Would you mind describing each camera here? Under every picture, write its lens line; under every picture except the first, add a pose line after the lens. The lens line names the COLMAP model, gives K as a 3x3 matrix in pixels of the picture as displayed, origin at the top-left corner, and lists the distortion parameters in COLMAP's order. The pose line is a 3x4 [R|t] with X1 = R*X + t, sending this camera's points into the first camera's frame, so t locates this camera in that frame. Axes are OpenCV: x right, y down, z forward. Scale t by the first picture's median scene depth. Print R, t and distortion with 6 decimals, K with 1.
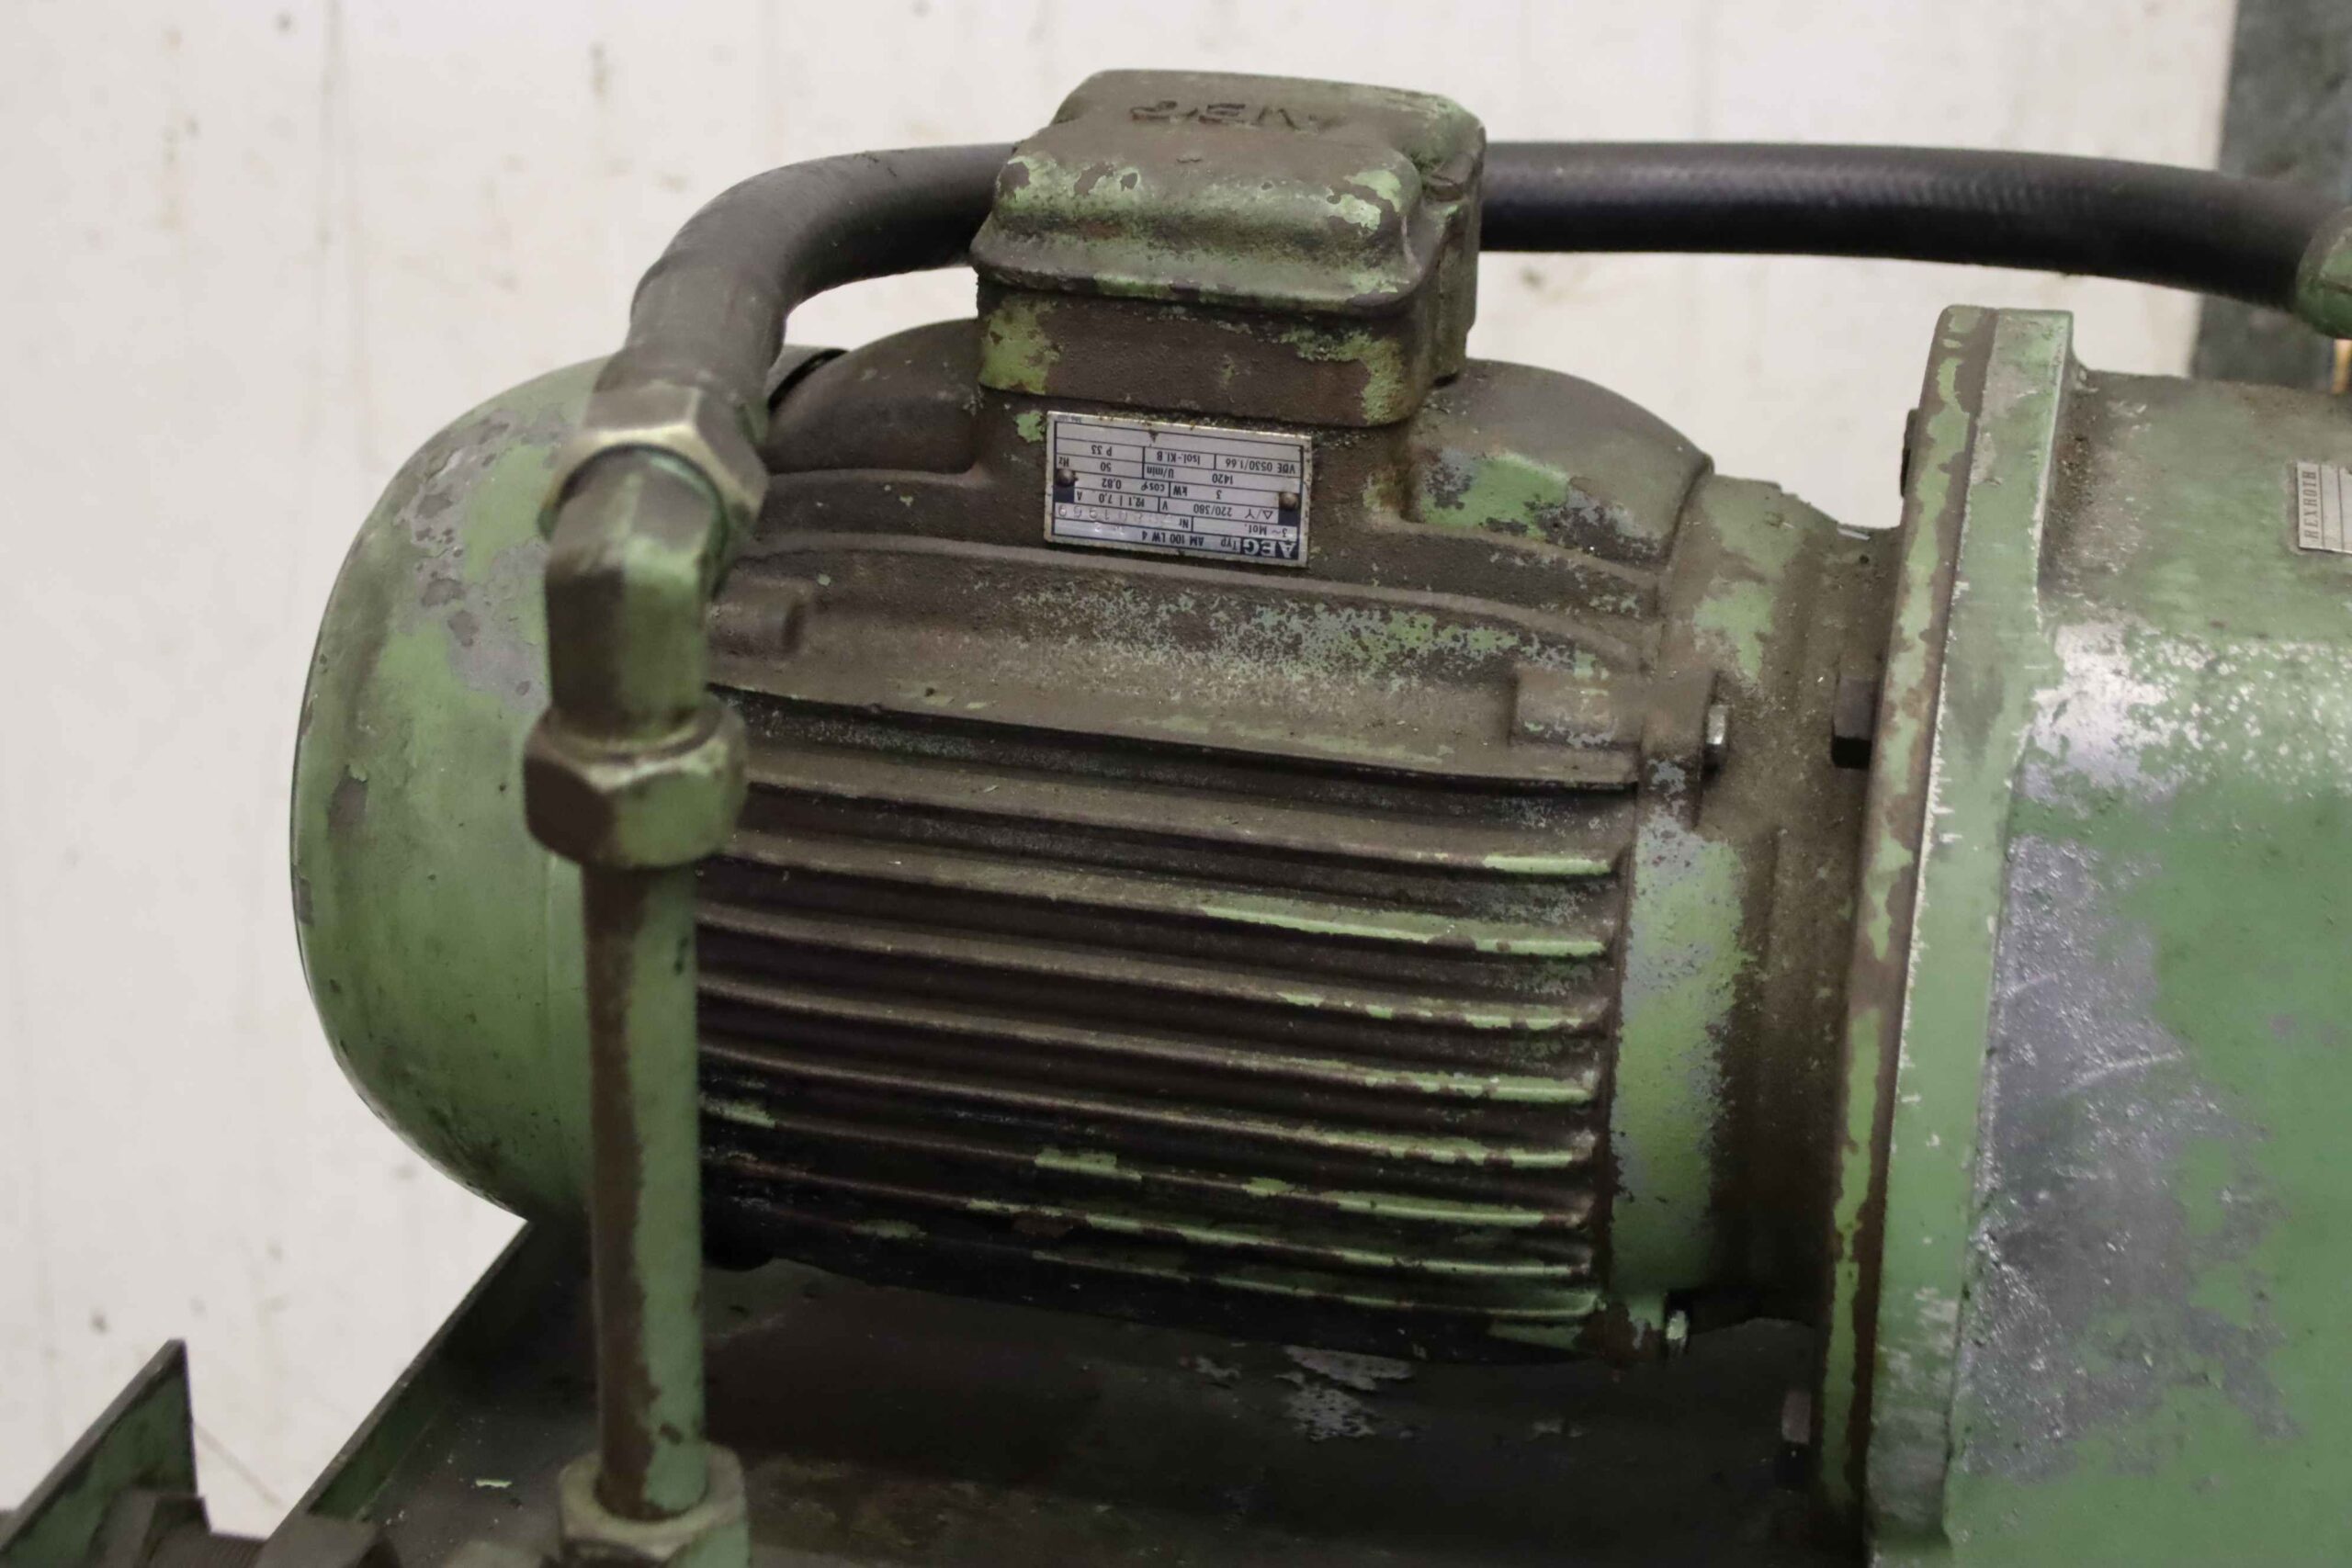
lens RADIAL K [[4217.6, 0, 1176.0], [0, 4217.6, 784.0], [0, 0, 1]] dist [0.082555, 0.124950]
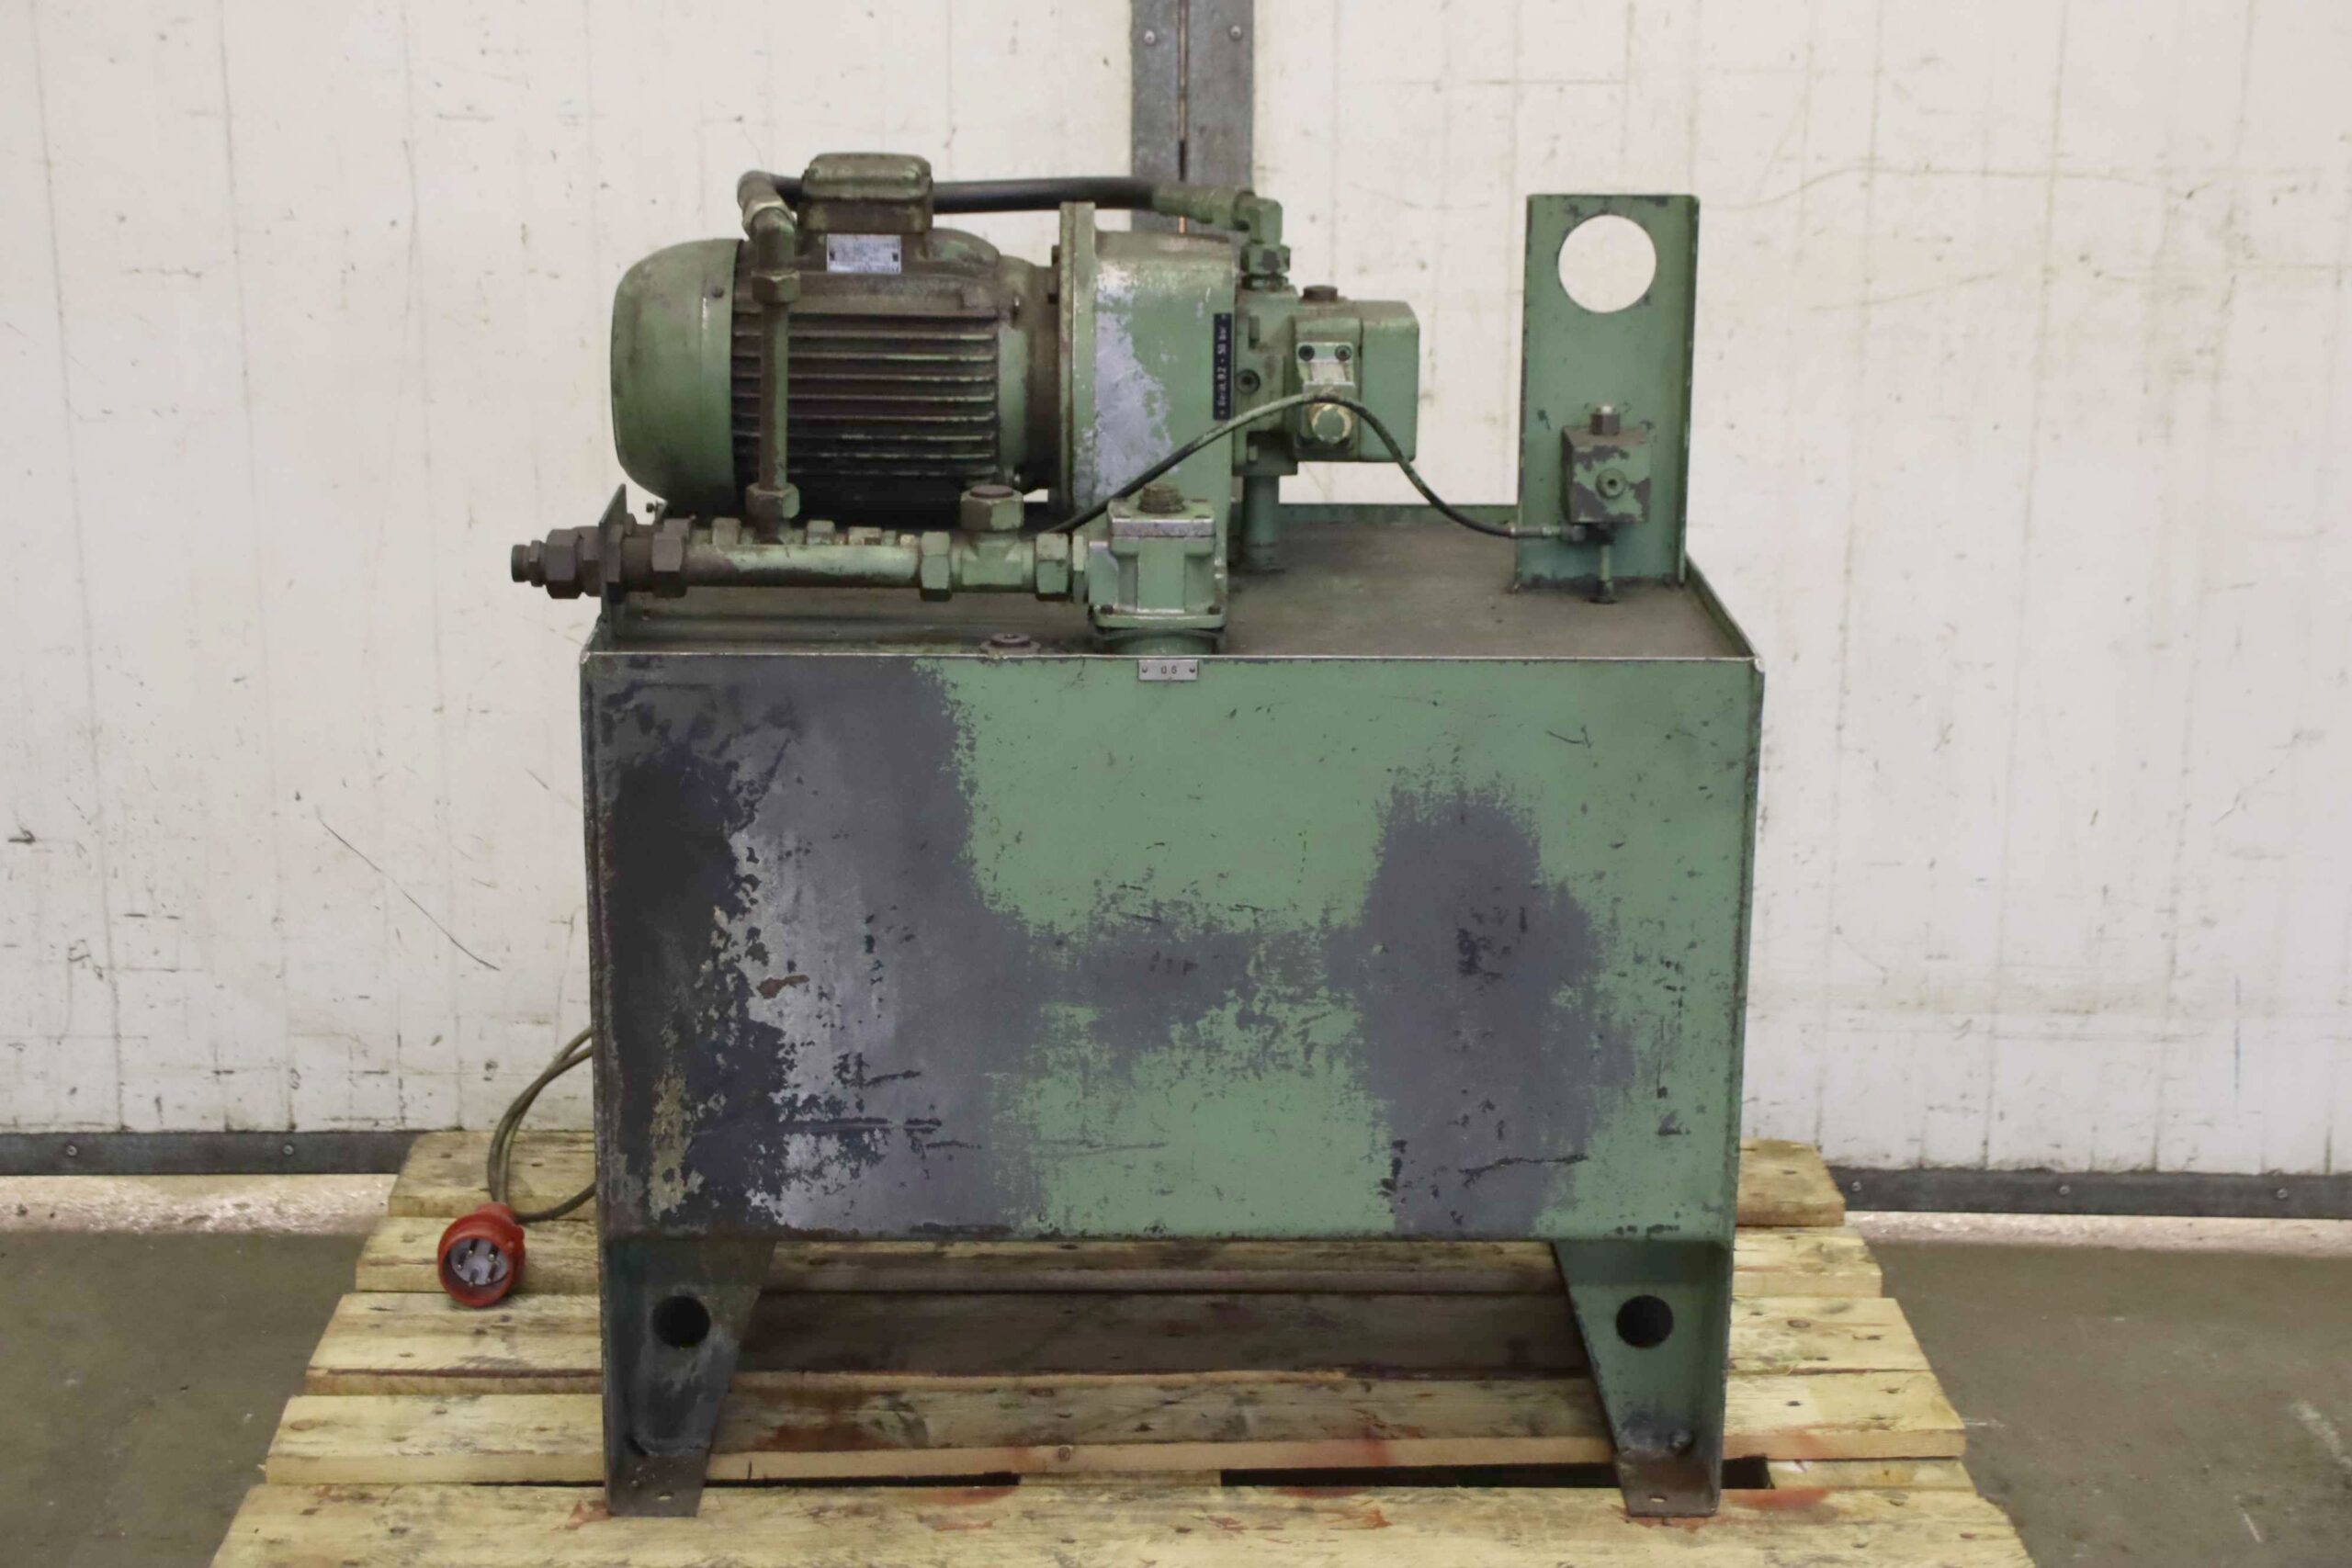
lens RADIAL K [[3597.5, 0, 1176.0], [0, 3597.5, 784.0], [0, 0, 1]] dist [0.017441, 0.058532]
pose [[0.968393, -0.075425, 0.237754, -0.528746], [0.099753, 0.990750, -0.091999, 0.719430], [-0.228616, 0.112808, 0.966959, -2.089488]]
